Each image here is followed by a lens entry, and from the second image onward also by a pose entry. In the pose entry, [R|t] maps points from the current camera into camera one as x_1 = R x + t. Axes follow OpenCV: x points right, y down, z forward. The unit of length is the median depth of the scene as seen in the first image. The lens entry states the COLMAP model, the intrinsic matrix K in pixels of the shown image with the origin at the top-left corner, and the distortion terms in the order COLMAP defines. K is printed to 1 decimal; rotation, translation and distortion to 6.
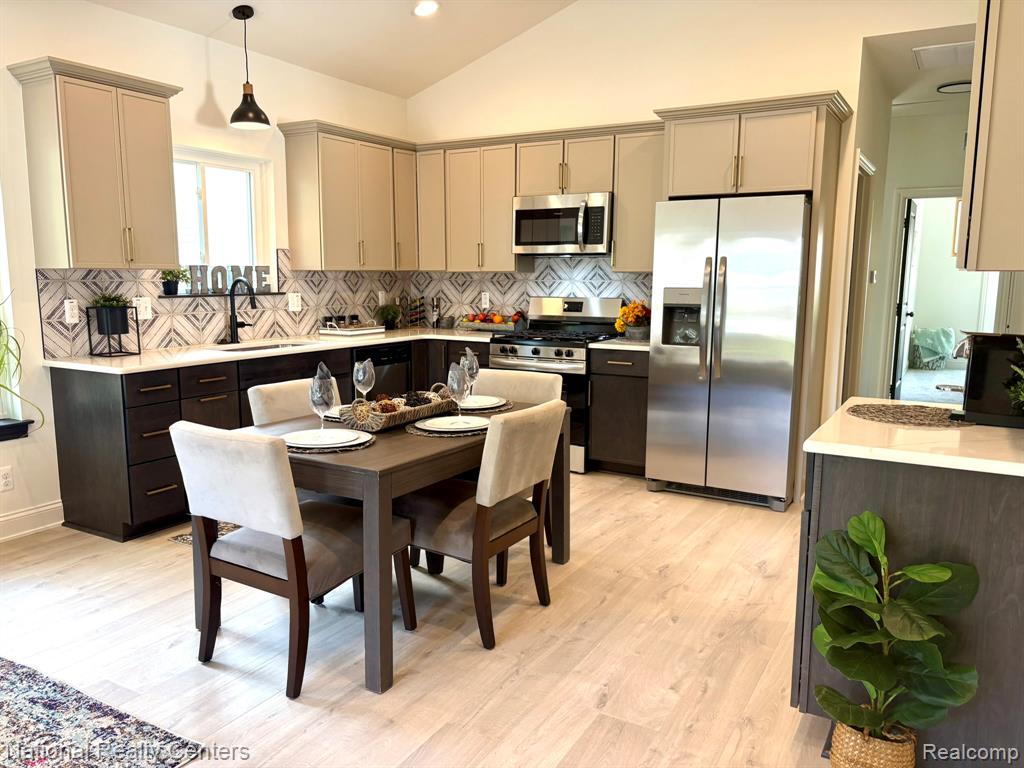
lens RADIAL K [[769.7, 0, 494.3], [0, 769.7, 392.2], [0, 0, 1]] dist [0.037264, -0.046036]
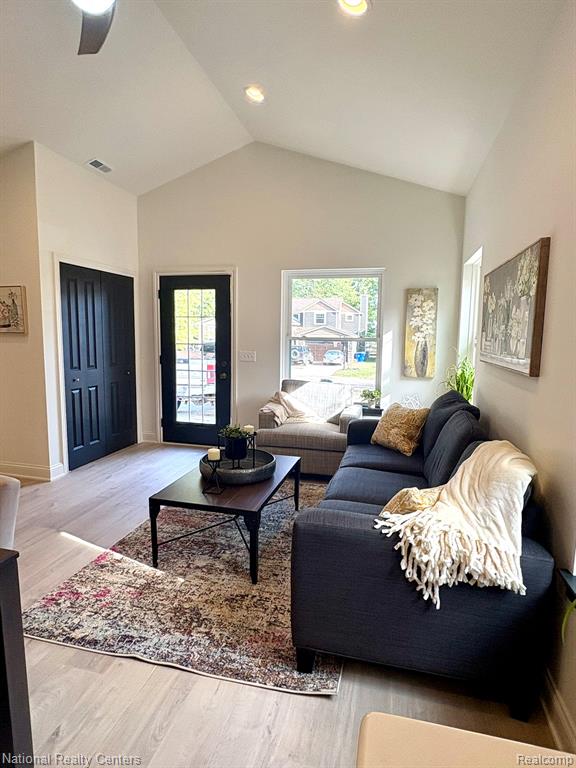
lens RADIAL K [[423.6, 0, 291.6], [0, 423.6, 382.7], [0, 0, 1]] dist [-0.003209, 0.000329]
pose [[-0.953161, 0.016049, -0.302037, -0.298690], [-0.066427, 0.963103, 0.260805, -0.134395], [0.295079, 0.268652, -0.916927, 0.796809]]
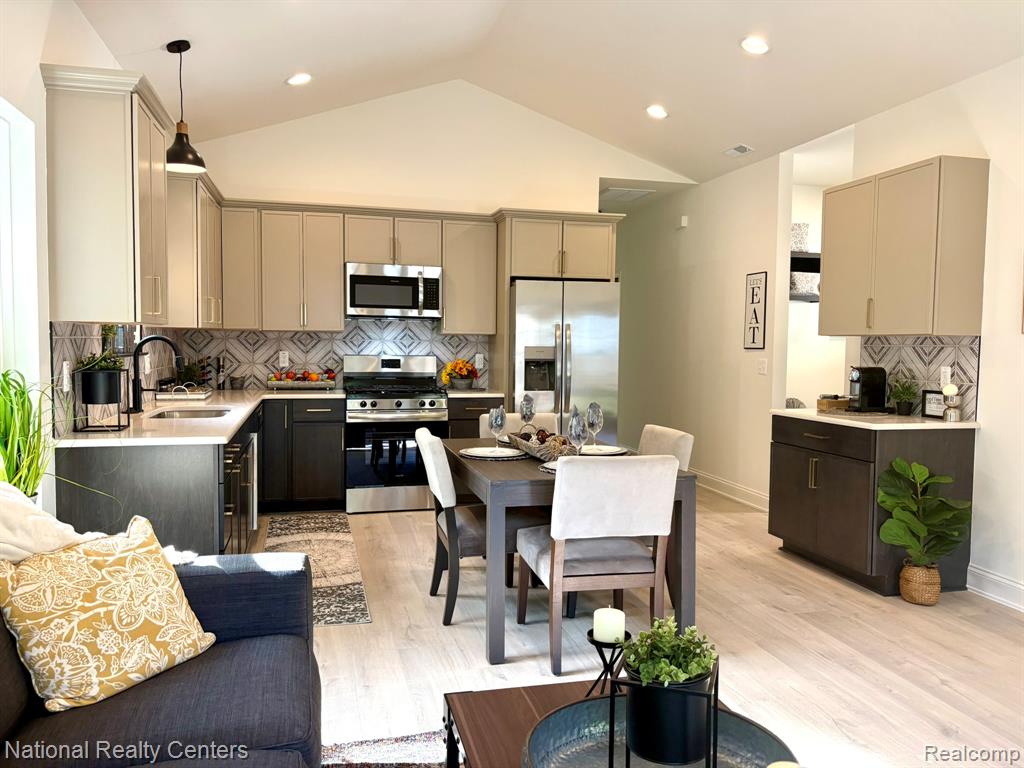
lens RADIAL K [[769.7, 0, 504.0], [0, 769.7, 385.2], [0, 0, 1]] dist [0.037264, -0.046036]
pose [[0.701200, -0.037422, 0.711982, -0.639220], [0.098433, 0.994140, -0.044691, -0.015801], [-0.706137, 0.101420, 0.700774, 0.121742]]
